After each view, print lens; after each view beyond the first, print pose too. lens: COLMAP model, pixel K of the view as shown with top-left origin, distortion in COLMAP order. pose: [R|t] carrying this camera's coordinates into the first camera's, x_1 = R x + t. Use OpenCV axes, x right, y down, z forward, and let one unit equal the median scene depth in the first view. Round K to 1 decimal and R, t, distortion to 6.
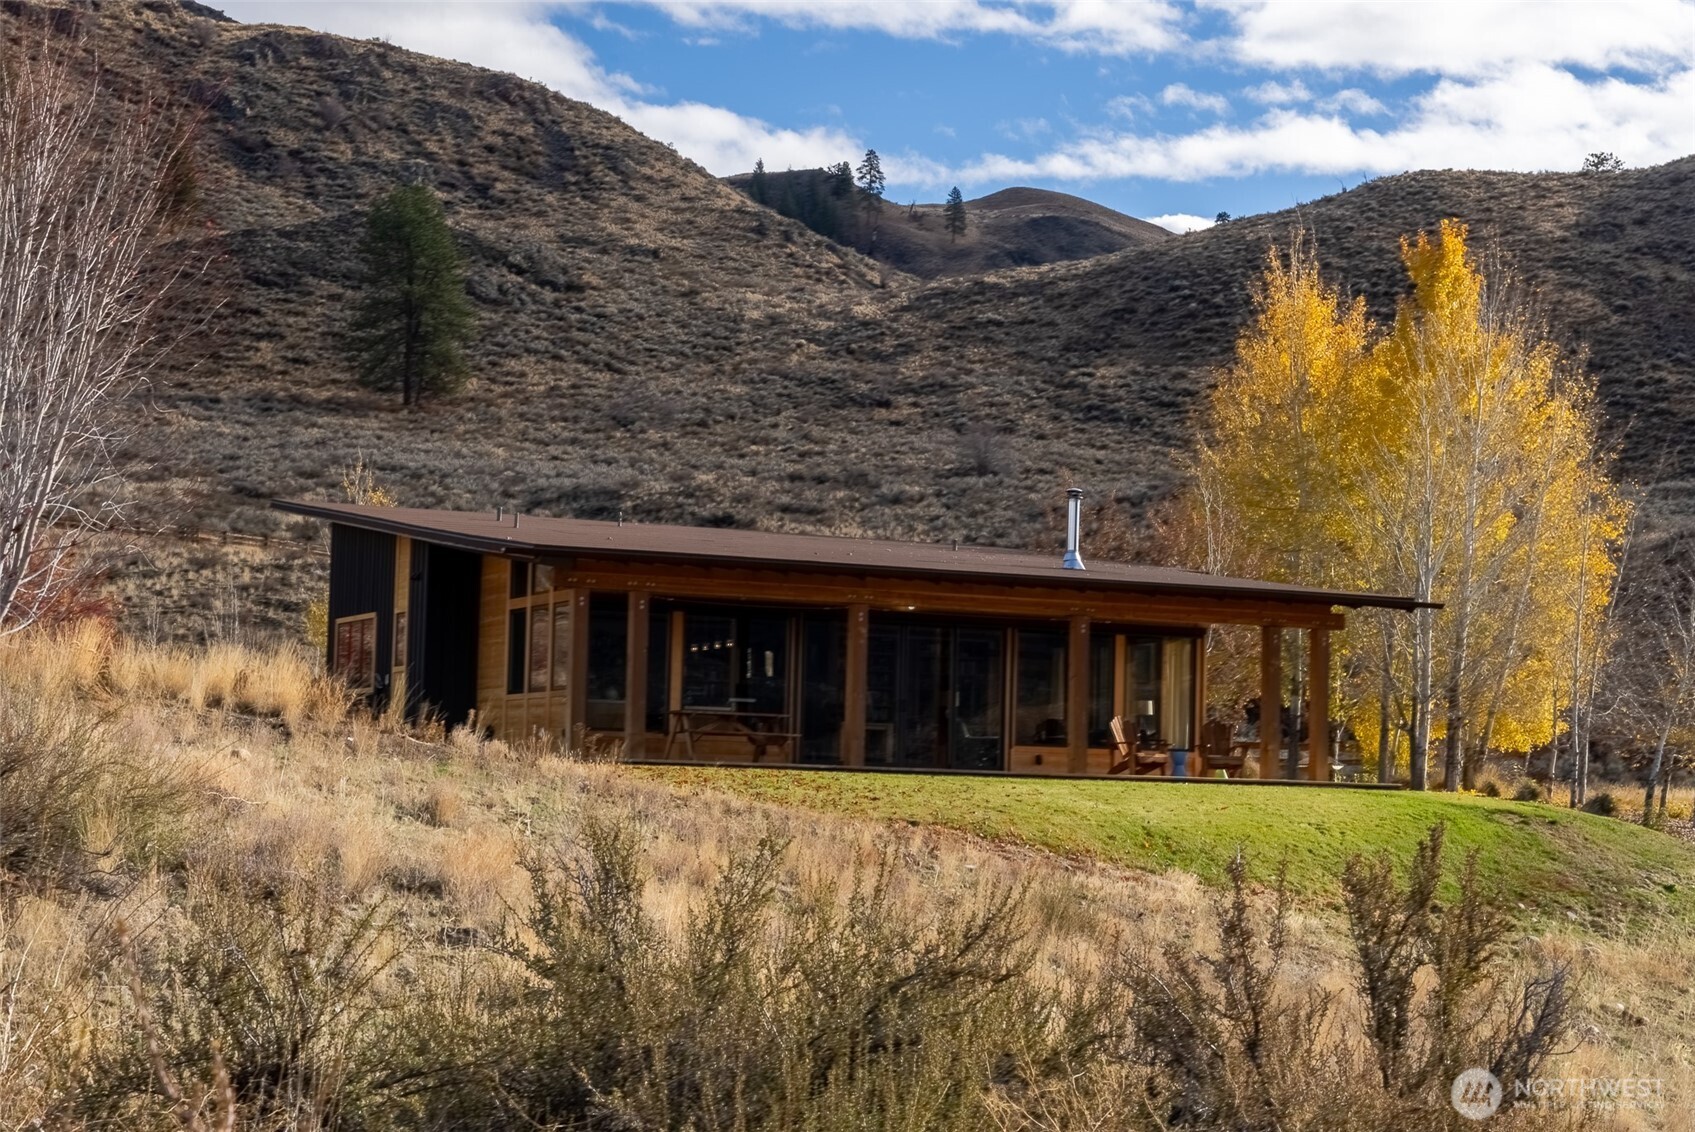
lens RADIAL K [[3016.2, 0, 848.4], [0, 3016.2, 566.2], [0, 0, 1]] dist [-0.024996, 0.000000]
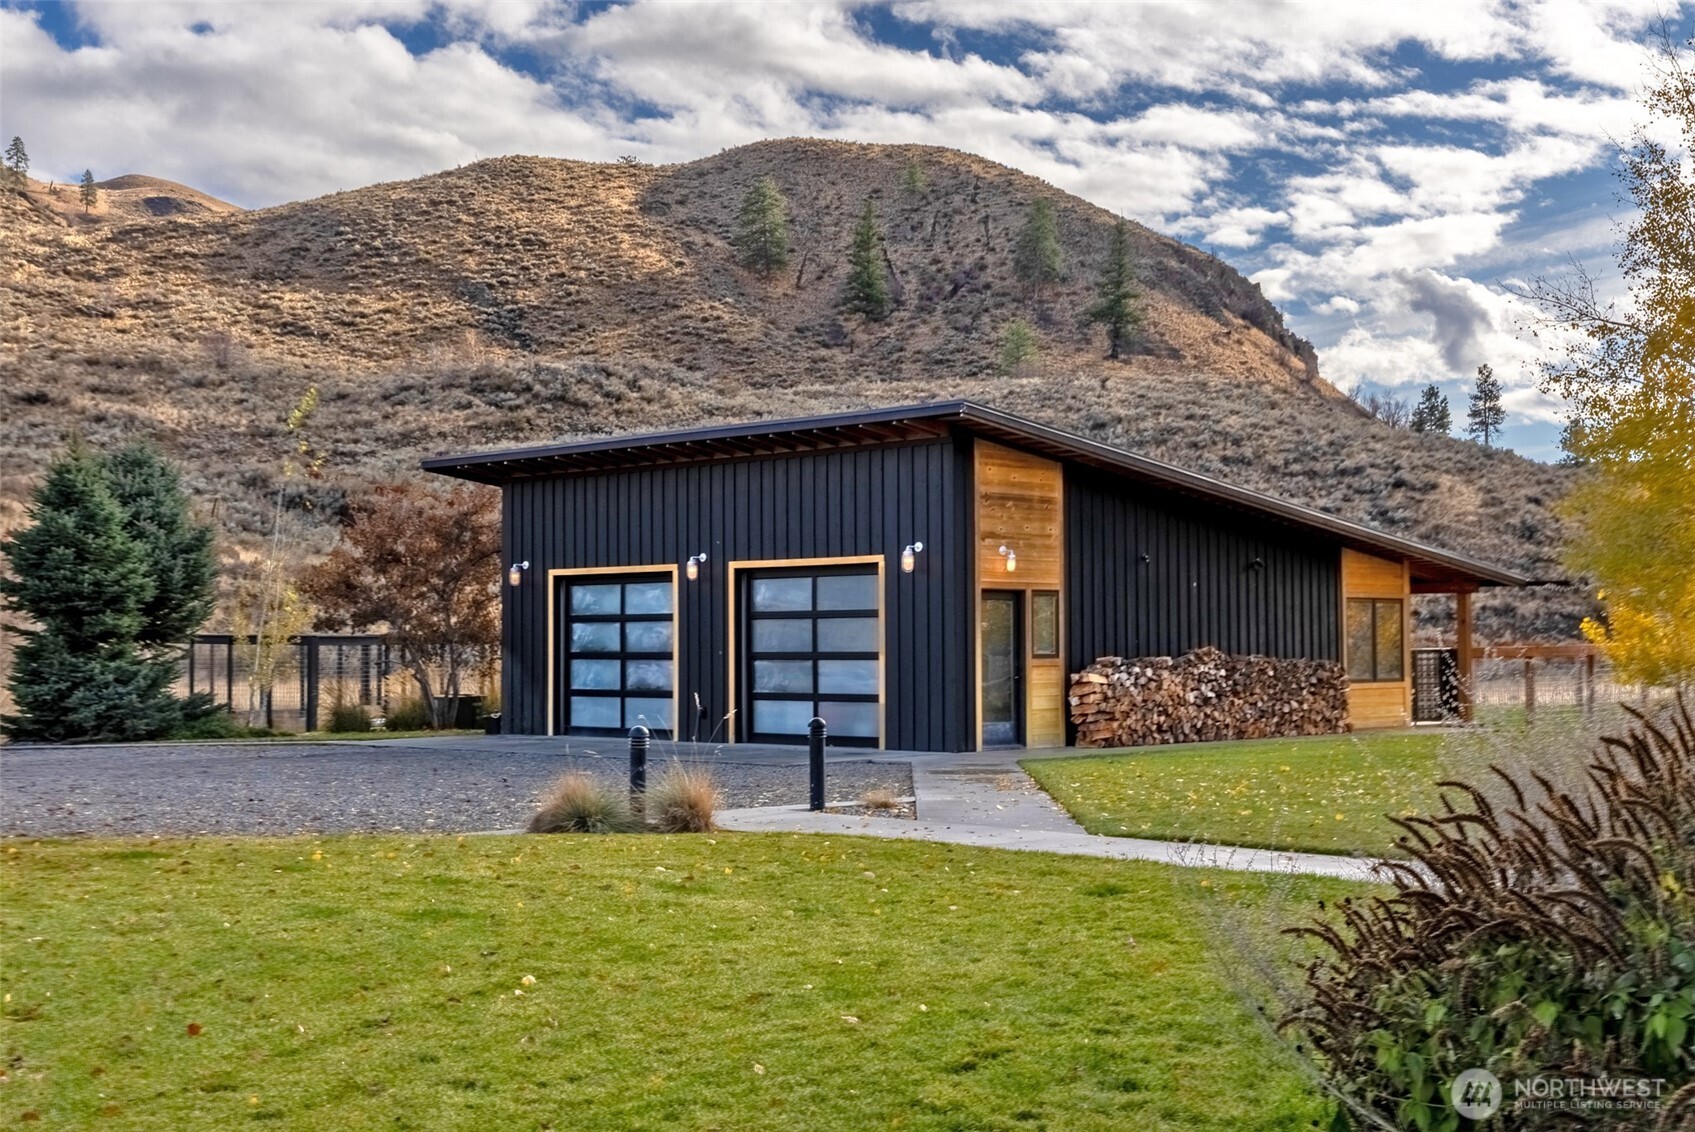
lens RADIAL K [[2109.4, 0, 845.0], [0, 2109.4, 566.3], [0, 0, 1]] dist [0.034338, 0.000000]
pose [[0.927956, -0.015242, 0.372378, -0.027723], [-0.002845, 0.998845, 0.047972, 0.003291], [-0.372679, -0.045575, 0.926840, 0.110015]]
